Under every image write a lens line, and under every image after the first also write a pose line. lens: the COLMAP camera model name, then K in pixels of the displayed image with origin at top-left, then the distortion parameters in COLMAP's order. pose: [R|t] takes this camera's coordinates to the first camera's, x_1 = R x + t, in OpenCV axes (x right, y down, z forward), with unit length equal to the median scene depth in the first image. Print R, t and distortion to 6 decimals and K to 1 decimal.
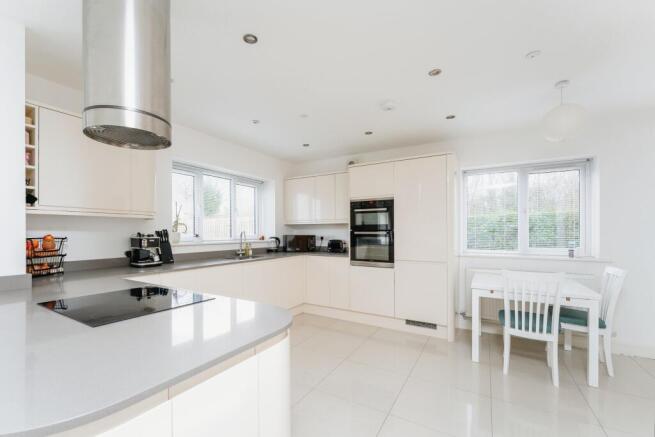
lens RADIAL K [[273.4, 0, 327.4], [0, 273.4, 233.5], [0, 0, 1]] dist [0.000247, 0.000020]
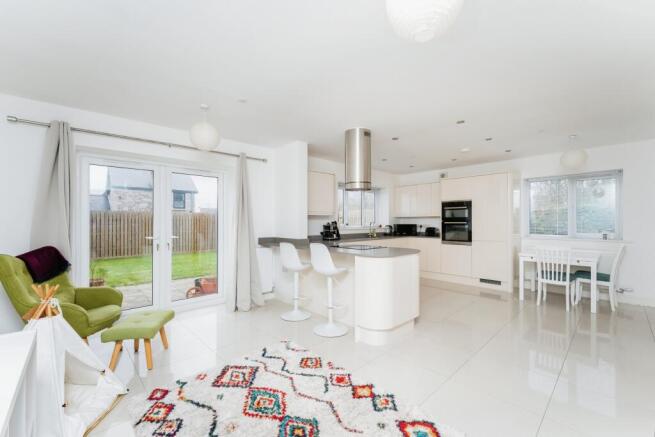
lens RADIAL K [[276.5, 0, 326.7], [0, 276.5, 225.5], [0, 0, 1]] dist [-0.036673, -0.000040]
pose [[0.952118, 0.002162, -0.305722, -0.058508], [0.000113, 0.999972, 0.007425, 0.001914], [0.305730, -0.007105, 0.952092, -0.651499]]
